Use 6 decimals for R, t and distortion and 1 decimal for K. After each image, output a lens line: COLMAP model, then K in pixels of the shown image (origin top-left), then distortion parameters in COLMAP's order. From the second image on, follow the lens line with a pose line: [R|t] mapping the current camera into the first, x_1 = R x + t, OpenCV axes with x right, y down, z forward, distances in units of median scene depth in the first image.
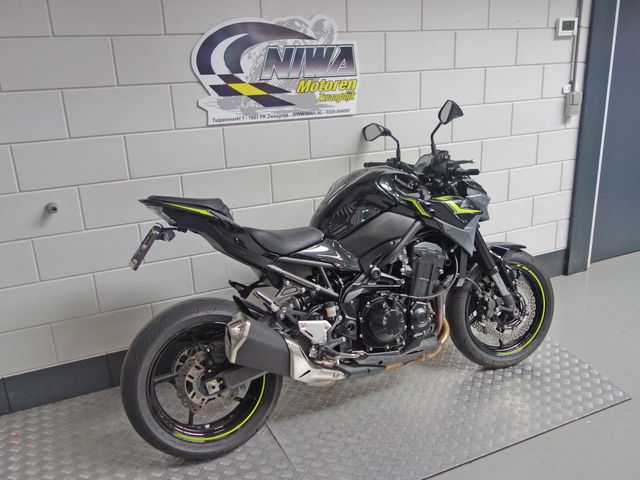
lens RADIAL K [[566.8, 0, 320.0], [0, 566.8, 240.0], [0, 0, 1]] dist [0.005691, -0.008275]
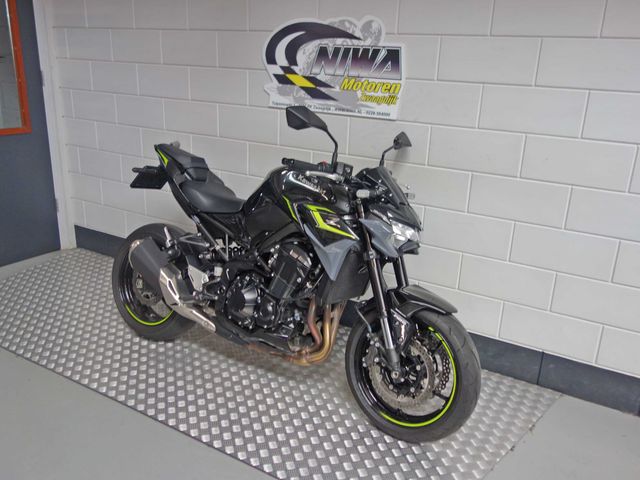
lens RADIAL K [[566.8, 0, 320.0], [0, 566.8, 240.0], [0, 0, 1]] dist [0.005691, -0.008275]
pose [[0.555044, 0.312051, -0.771071, 0.857814], [-0.309239, 0.937938, 0.156982, -0.153079], [0.772203, 0.151313, 0.617095, 0.366179]]
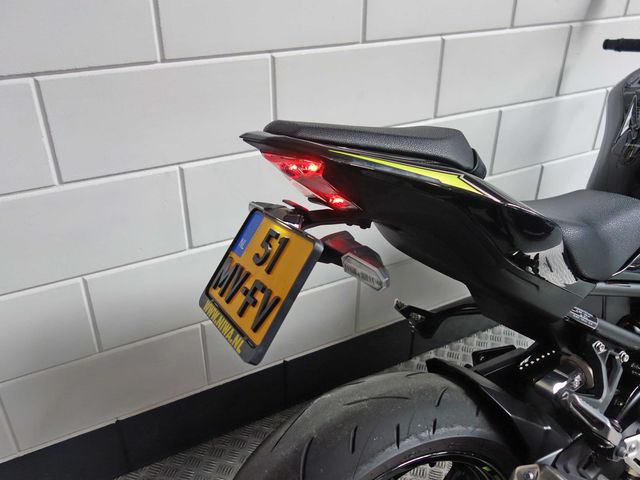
lens RADIAL K [[566.8, 0, 320.0], [0, 566.8, 240.0], [0, 0, 1]] dist [0.005691, -0.008275]
pose [[0.997249, 0.007122, 0.073782, -0.232658], [-0.021810, 0.979506, 0.200231, -0.060635], [-0.070843, -0.201290, 0.976967, 0.522920]]
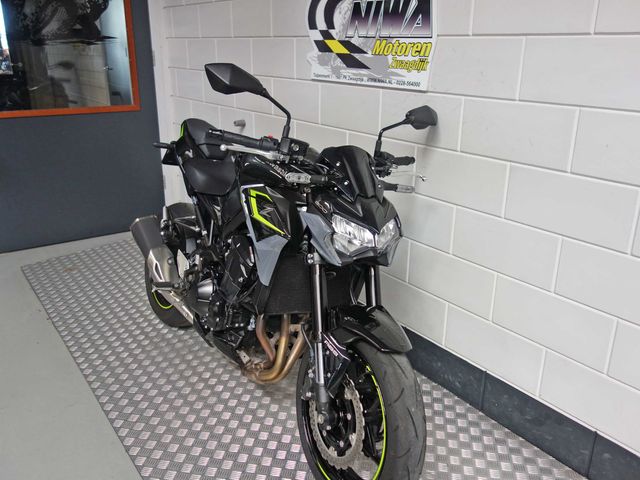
lens RADIAL K [[566.8, 0, 320.0], [0, 566.8, 240.0], [0, 0, 1]] dist [0.005691, -0.008275]
pose [[0.178236, 0.356287, -0.917220, 0.847961], [-0.313972, 0.904012, 0.290145, -0.234378], [0.932552, 0.236267, 0.272992, 0.771705]]
